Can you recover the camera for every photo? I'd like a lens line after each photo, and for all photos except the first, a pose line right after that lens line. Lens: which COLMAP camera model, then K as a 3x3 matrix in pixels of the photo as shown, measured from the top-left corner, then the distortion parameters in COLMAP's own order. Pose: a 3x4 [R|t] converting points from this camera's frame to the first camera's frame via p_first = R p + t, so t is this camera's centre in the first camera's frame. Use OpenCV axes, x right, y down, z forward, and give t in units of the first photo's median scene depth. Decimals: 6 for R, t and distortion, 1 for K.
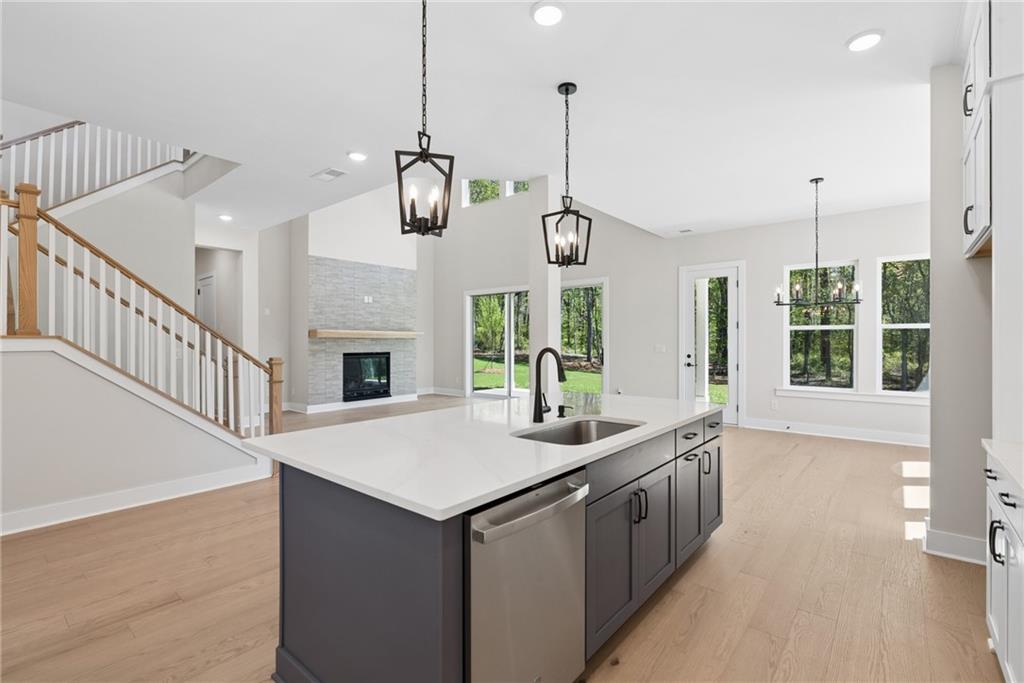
lens RADIAL K [[470.1, 0, 512.2], [0, 470.1, 336.7], [0, 0, 1]] dist [-0.000334, 0.000031]
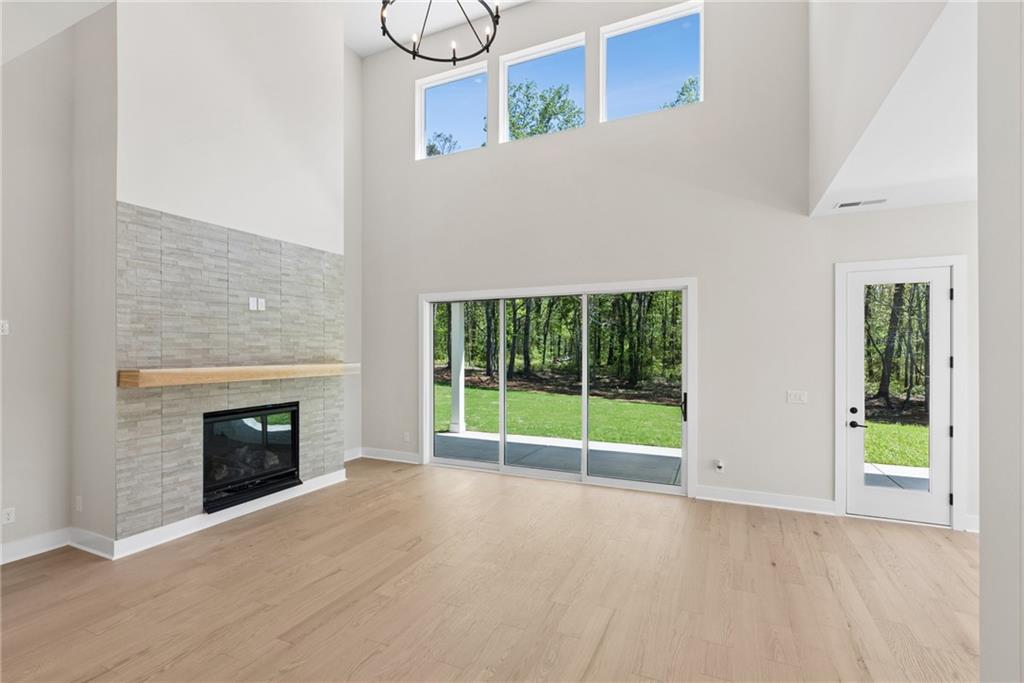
lens RADIAL K [[466.0, 0, 511.3], [0, 466.0, 347.2], [0, 0, 1]] dist [-0.002344, 0.000006]
pose [[0.964904, 0.000446, 0.262604, -0.177541], [-0.001525, 0.999991, 0.003905, -0.035533], [-0.262600, -0.004169, 0.964896, 0.448483]]
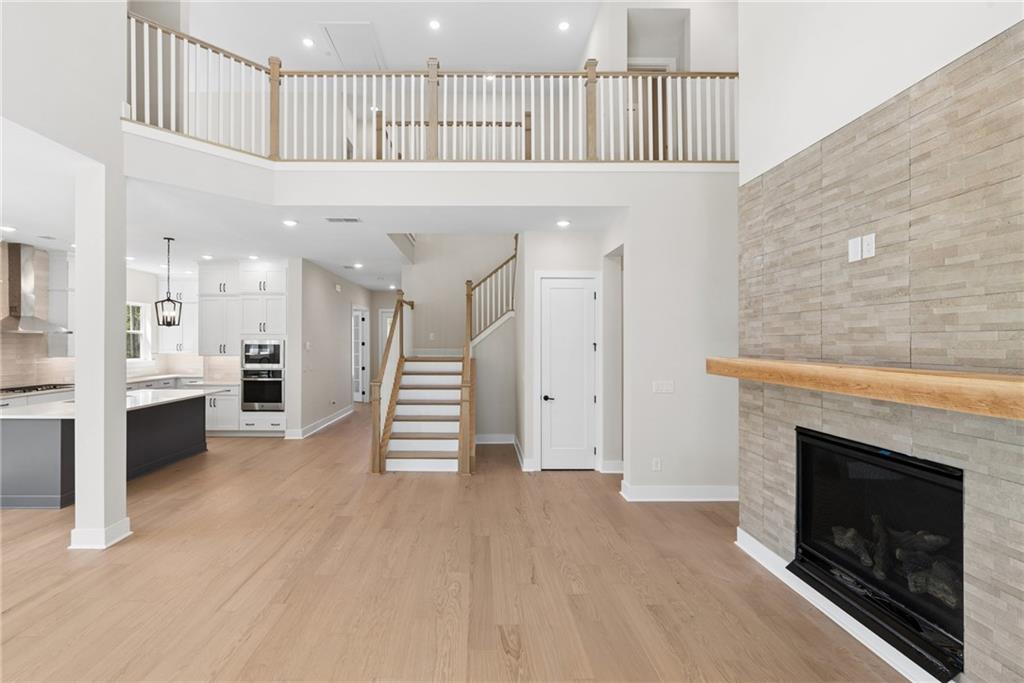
lens RADIAL K [[477.1, 0, 473.9], [0, 477.1, 340.2], [0, 0, 1]] dist [-0.001398, 0.000048]
pose [[-0.773834, -0.002392, -0.633383, 0.042444], [0.002782, 0.999970, -0.007175, -0.025692], [0.633382, -0.007315, -0.773805, 1.113724]]
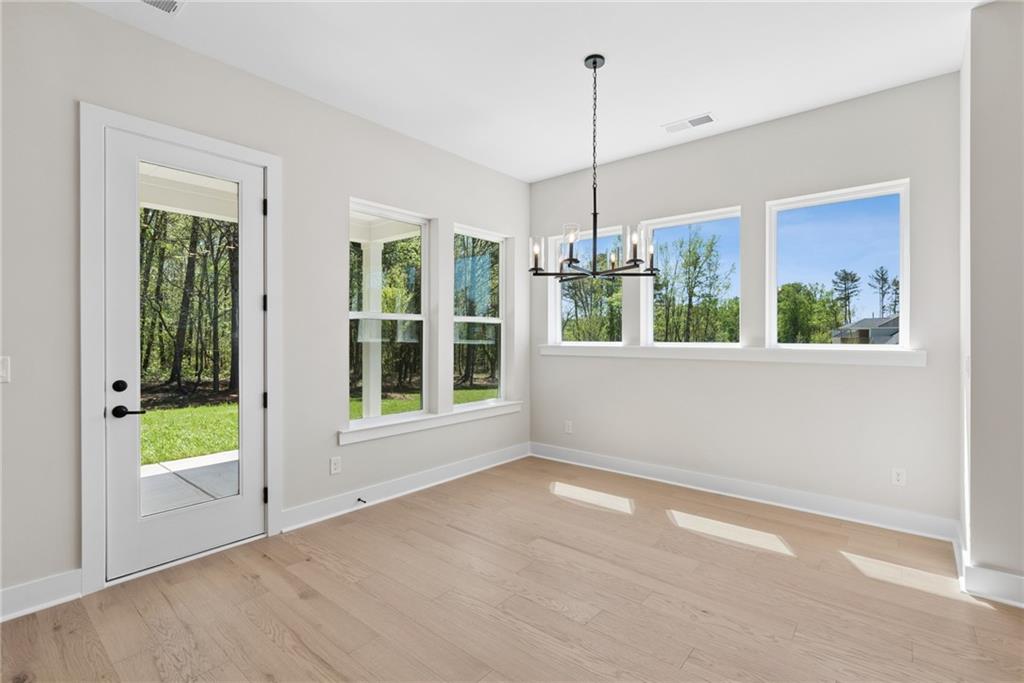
lens RADIAL K [[464.9, 0, 512.0], [0, 464.9, 341.5], [0, 0, 1]] dist [-0.000764, 0.000207]
pose [[0.003908, -0.007332, 0.999965, 0.042192], [-0.005579, 0.999957, 0.007354, 0.005201], [-0.999977, -0.005607, 0.003867, 0.606837]]
